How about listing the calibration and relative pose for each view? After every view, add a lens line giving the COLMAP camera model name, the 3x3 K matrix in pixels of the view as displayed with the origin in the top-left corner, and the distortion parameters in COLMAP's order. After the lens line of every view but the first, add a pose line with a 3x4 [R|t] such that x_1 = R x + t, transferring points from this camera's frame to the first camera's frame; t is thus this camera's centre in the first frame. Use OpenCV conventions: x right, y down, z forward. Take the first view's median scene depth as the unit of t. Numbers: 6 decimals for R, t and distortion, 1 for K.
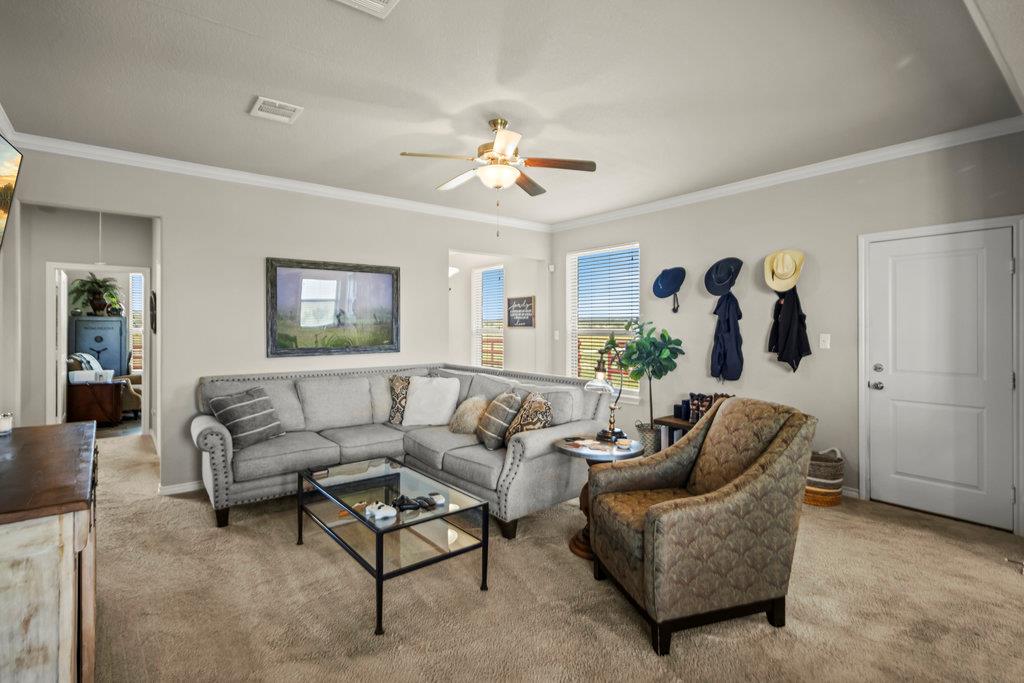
lens RADIAL K [[494.6, 0, 525.0], [0, 494.6, 328.3], [0, 0, 1]] dist [0.004728, -0.004433]
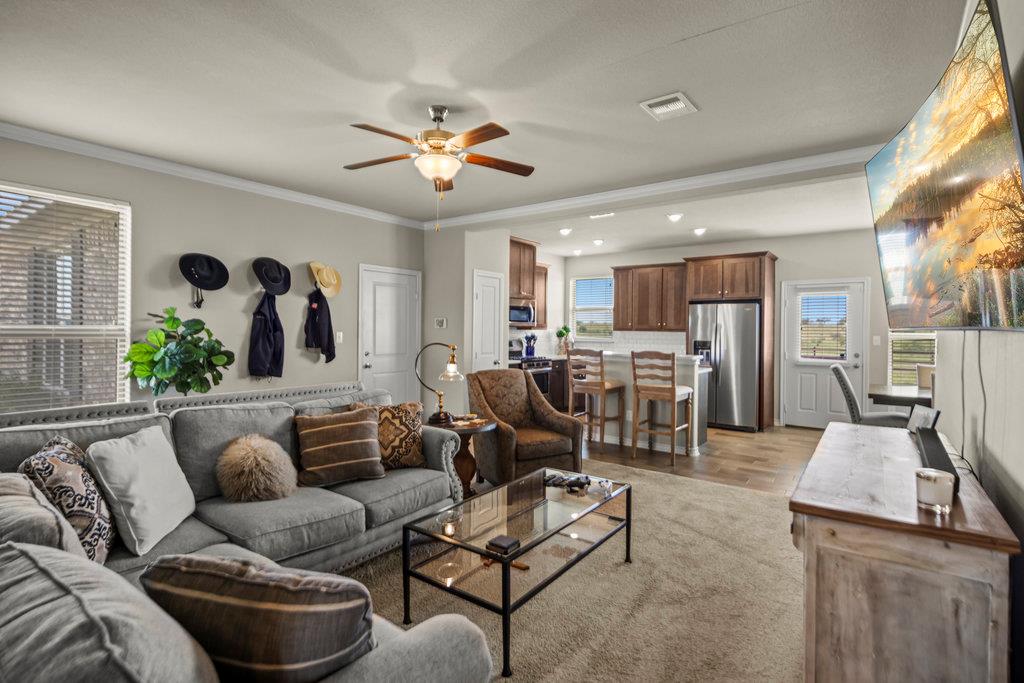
lens RADIAL K [[494.6, 0, 512.7], [0, 494.6, 332.8], [0, 0, 1]] dist [0.004728, -0.004433]
pose [[-0.234692, -0.008861, 0.972029, -0.727650], [-0.008110, 0.999942, 0.007157, 0.000321], [-0.972036, -0.006204, -0.234750, 0.783599]]
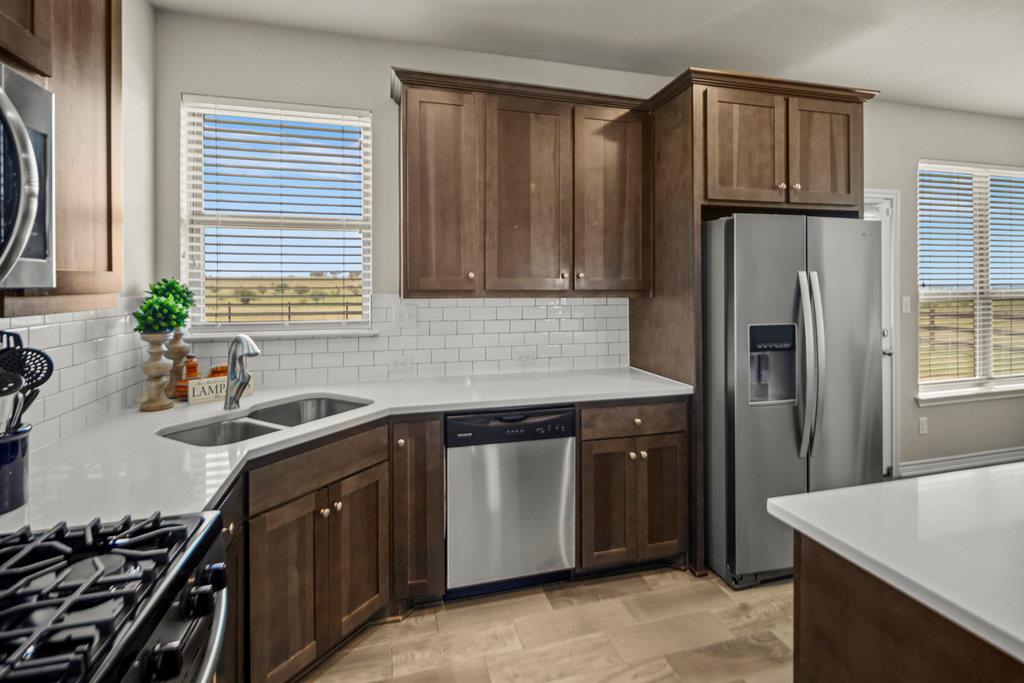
lens RADIAL K [[494.6, 0, 524.4], [0, 494.6, 287.5], [0, 0, 1]] dist [0.004728, -0.004433]
pose [[-0.914039, -0.000820, 0.405624, 0.661883], [0.002382, 0.999970, 0.007391, -0.011186], [-0.405618, 0.007722, -0.914010, 0.414144]]
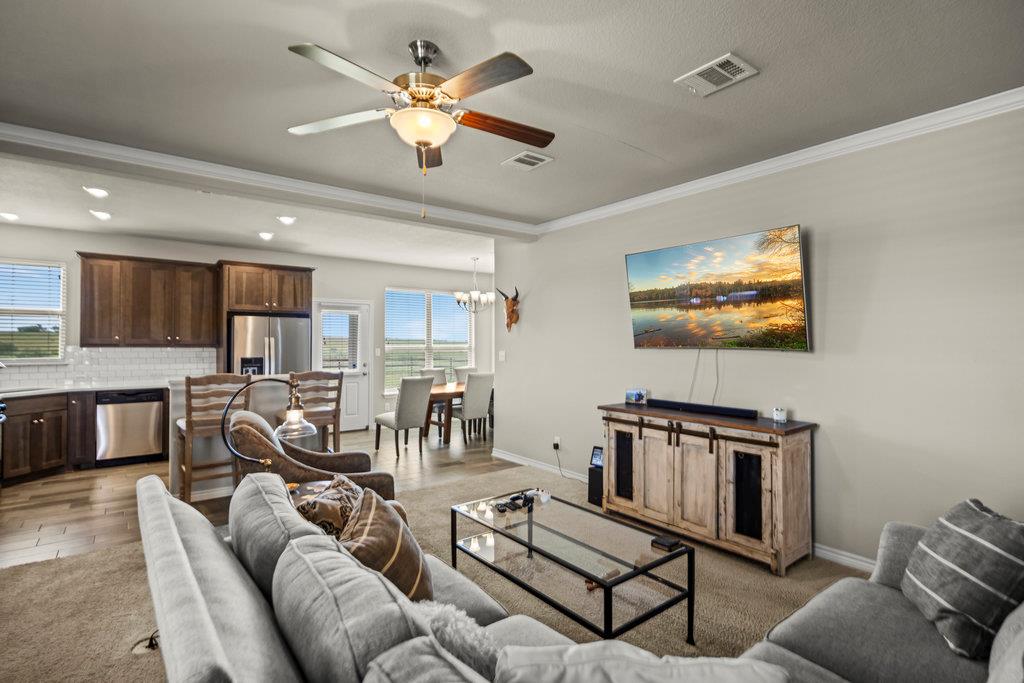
lens RADIAL K [[494.6, 0, 524.0], [0, 494.6, 338.0], [0, 0, 1]] dist [0.004728, -0.004433]
pose [[-0.999716, -0.003078, 0.023640, -0.152491], [-0.003280, 0.999958, -0.008520, -0.012962], [-0.023613, -0.008595, -0.999684, 1.203018]]
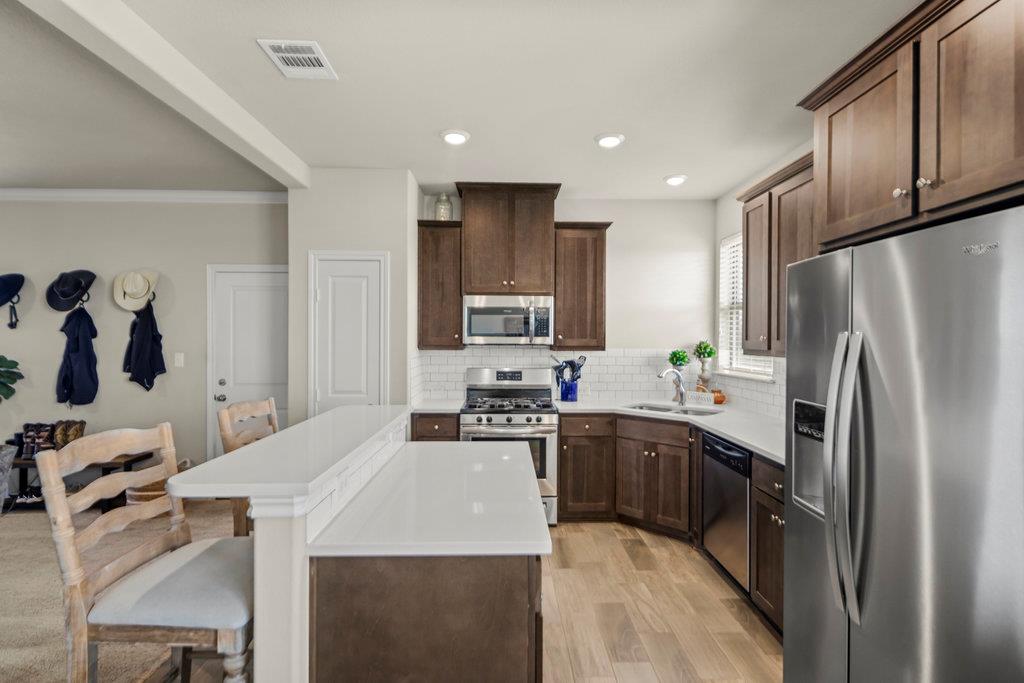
lens RADIAL K [[494.6, 0, 521.4], [0, 494.6, 343.2], [0, 0, 1]] dist [0.004728, -0.004433]
pose [[0.611796, -0.003003, 0.791010, 0.196123], [-0.003007, 0.999977, 0.006121, -0.016994], [-0.791010, -0.006123, 0.611772, -0.209488]]
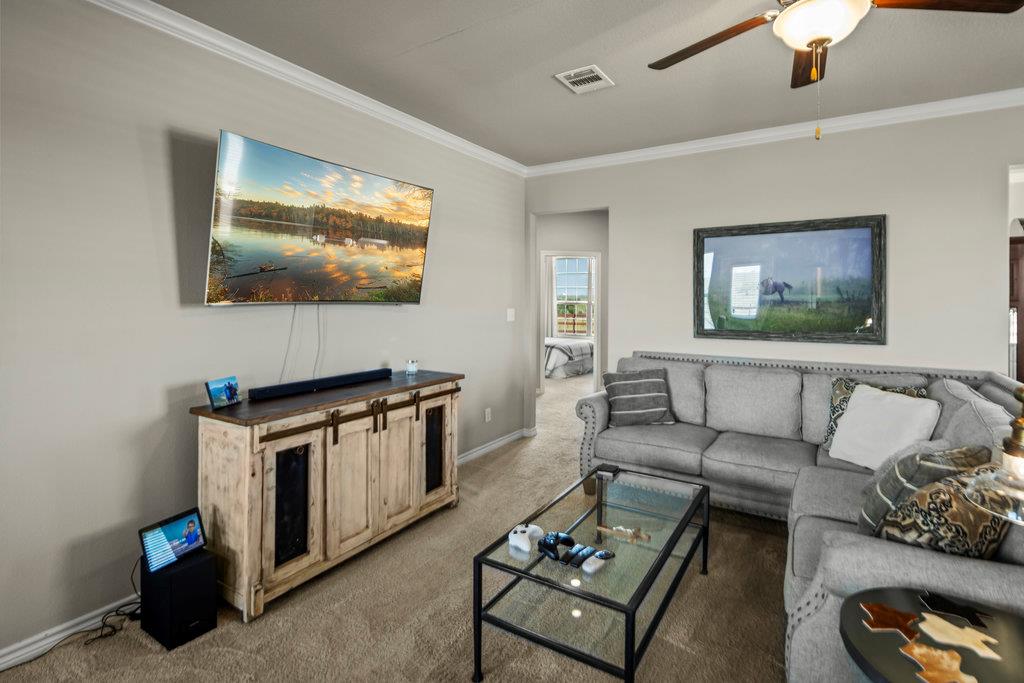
lens RADIAL K [[494.6, 0, 516.9], [0, 494.6, 303.6], [0, 0, 1]] dist [0.004728, -0.004433]
pose [[0.315592, 0.009814, -0.948844, 0.245527], [-0.005517, 0.999949, 0.008507, -0.010364], [0.948879, 0.002550, 0.315630, 0.387459]]
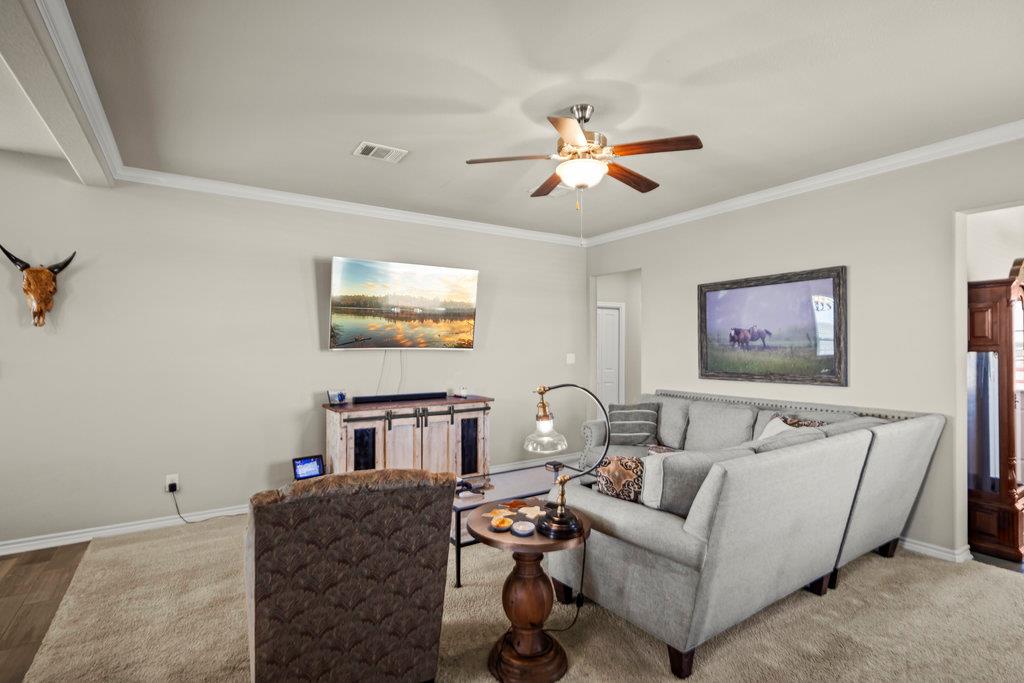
lens RADIAL K [[494.6, 0, 515.6], [0, 494.6, 348.7], [0, 0, 1]] dist [0.004728, -0.004433]
pose [[-0.110922, 0.002781, -0.993825, 0.573596], [-0.000945, 0.999995, 0.002904, -0.008064], [0.993829, 0.001261, -0.110919, 0.709914]]
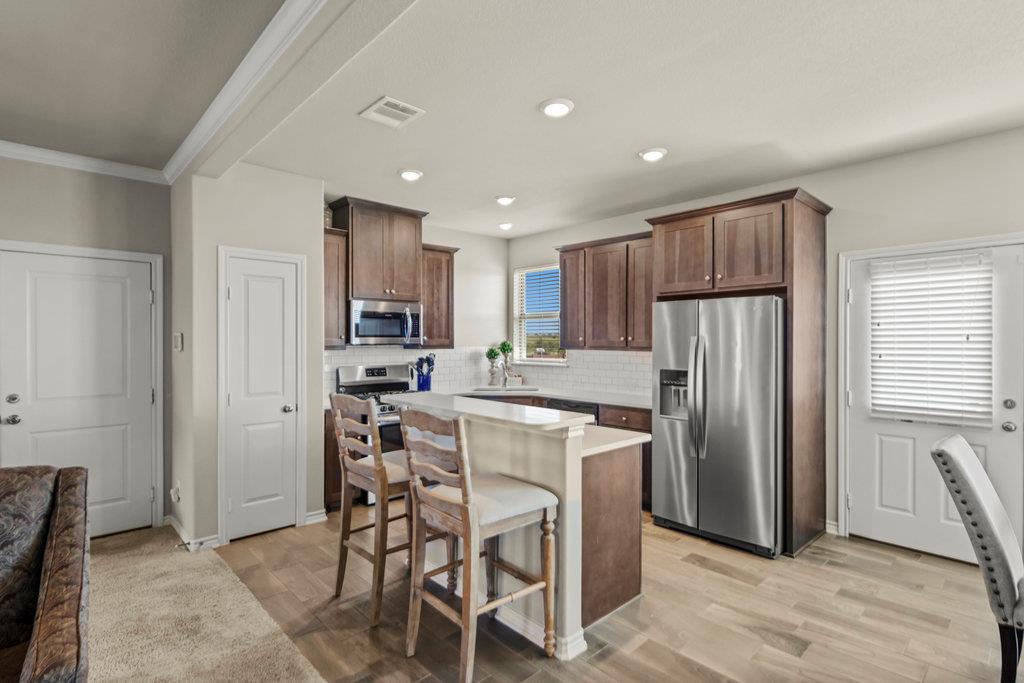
lens RADIAL K [[494.6, 0, 517.2], [0, 494.6, 343.5], [0, 0, 1]] dist [0.004728, -0.004433]
pose [[-0.066793, -0.005517, 0.997752, -0.166667], [0.000986, 0.999984, 0.005595, -0.016426], [-0.997766, 0.001358, -0.066786, 0.159855]]
